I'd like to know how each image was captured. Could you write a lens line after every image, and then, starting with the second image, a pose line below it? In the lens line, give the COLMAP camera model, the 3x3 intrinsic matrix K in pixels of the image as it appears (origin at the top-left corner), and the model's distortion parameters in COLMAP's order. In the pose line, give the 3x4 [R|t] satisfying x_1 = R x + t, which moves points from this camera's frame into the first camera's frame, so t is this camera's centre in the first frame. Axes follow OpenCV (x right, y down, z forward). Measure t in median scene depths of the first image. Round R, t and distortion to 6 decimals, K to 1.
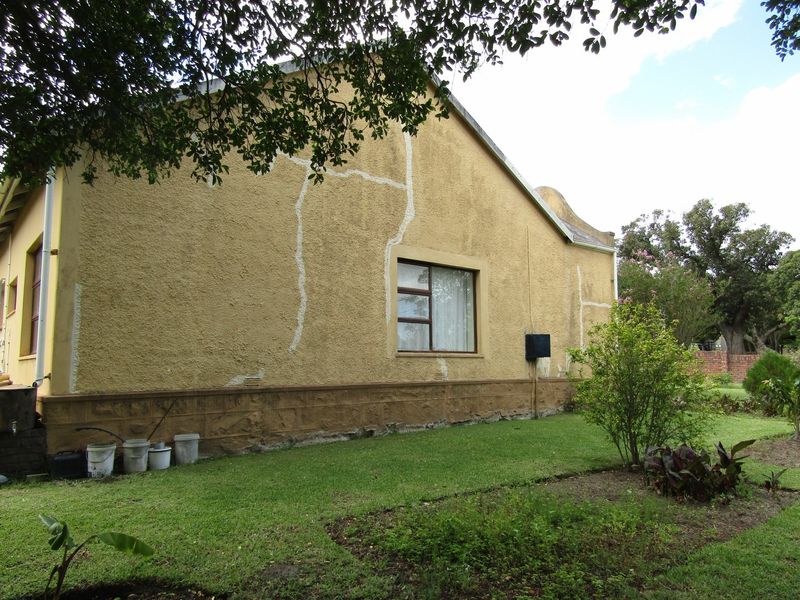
lens RADIAL K [[590.3, 0, 400.0], [0, 590.3, 300.0], [0, 0, 1]] dist [-0.003324, 0.000532]
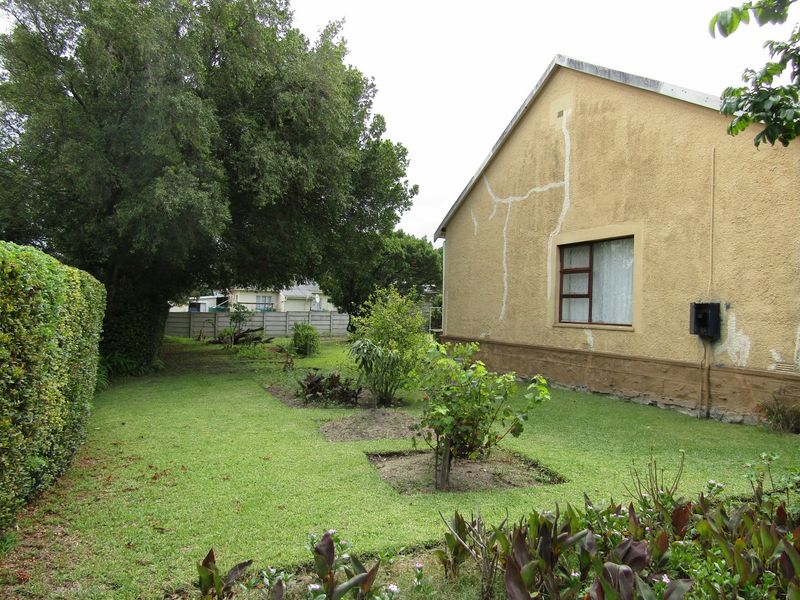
lens RADIAL K [[590.3, 0, 400.0], [0, 590.3, 300.0], [0, 0, 1]] dist [-0.003324, 0.000532]
pose [[-0.318732, -0.018529, -0.947664, 1.196797], [0.079974, 0.995718, -0.046367, 0.067713], [0.944465, -0.090567, -0.315885, 1.020844]]
